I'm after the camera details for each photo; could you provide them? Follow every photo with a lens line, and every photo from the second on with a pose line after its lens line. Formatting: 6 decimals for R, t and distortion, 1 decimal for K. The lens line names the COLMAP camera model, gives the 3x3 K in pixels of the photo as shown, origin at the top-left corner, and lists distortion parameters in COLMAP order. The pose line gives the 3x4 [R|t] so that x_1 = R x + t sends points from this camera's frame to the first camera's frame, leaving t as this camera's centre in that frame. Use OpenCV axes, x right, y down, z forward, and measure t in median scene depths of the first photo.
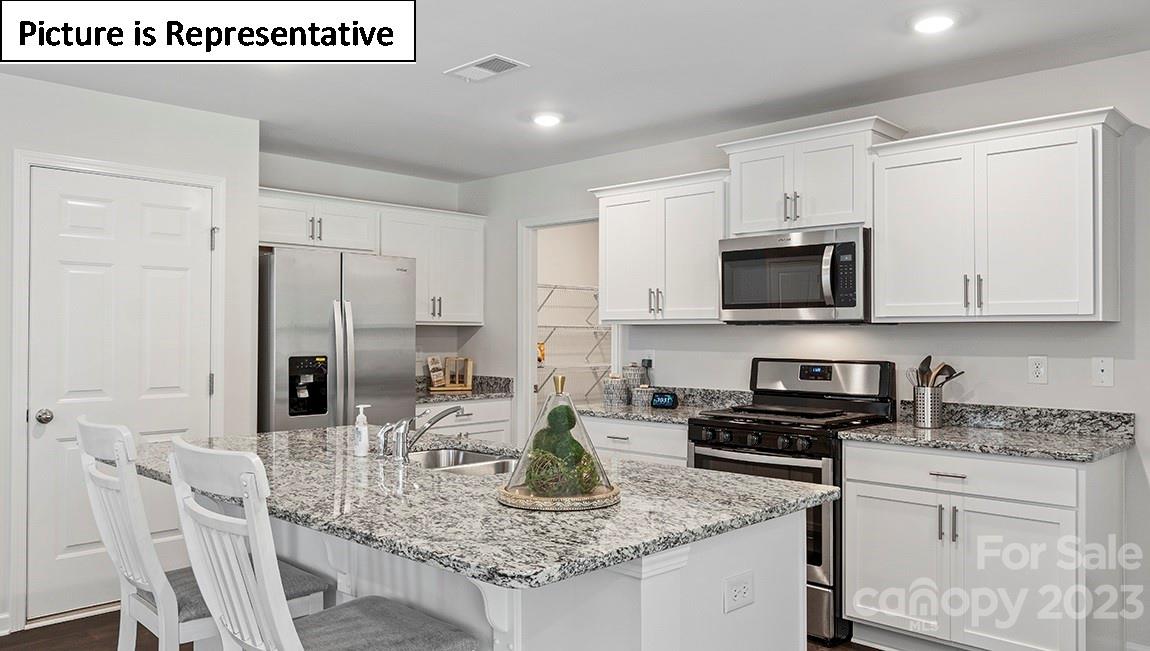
lens RADIAL K [[876.5, 0, 580.9], [0, 876.5, 331.4], [0, 0, 1]] dist [-0.002253, -0.003852]
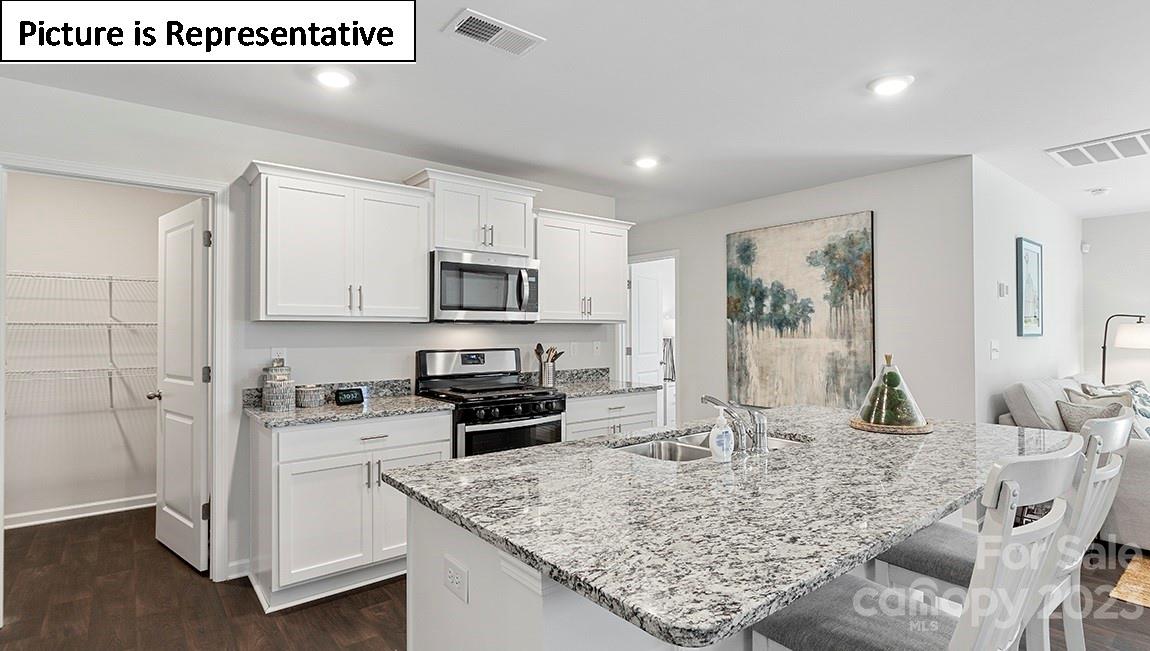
lens RADIAL K [[606.7, 0, 570.6], [0, 606.7, 321.6], [0, 0, 1]] dist [-0.000789, 0.000973]
pose [[0.080880, 0.008034, 0.996691, -0.619799], [-0.003891, 0.999962, -0.007745, -0.003566], [-0.996716, -0.003251, 0.080909, 0.733258]]
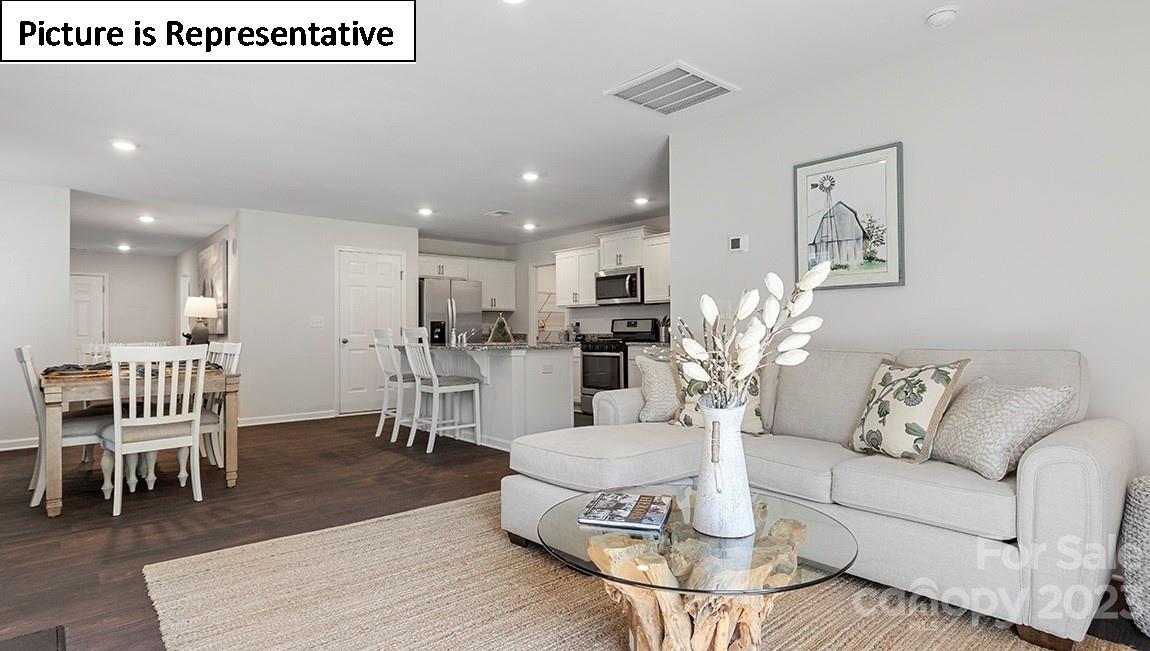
lens RADIAL K [[606.7, 0, 570.2], [0, 606.7, 323.1], [0, 0, 1]] dist [-0.000789, 0.000973]
pose [[0.995800, -0.010144, -0.090990, 0.236095], [0.009371, 0.999916, -0.008919, 0.055370], [0.091073, 0.008029, 0.995812, -0.733312]]
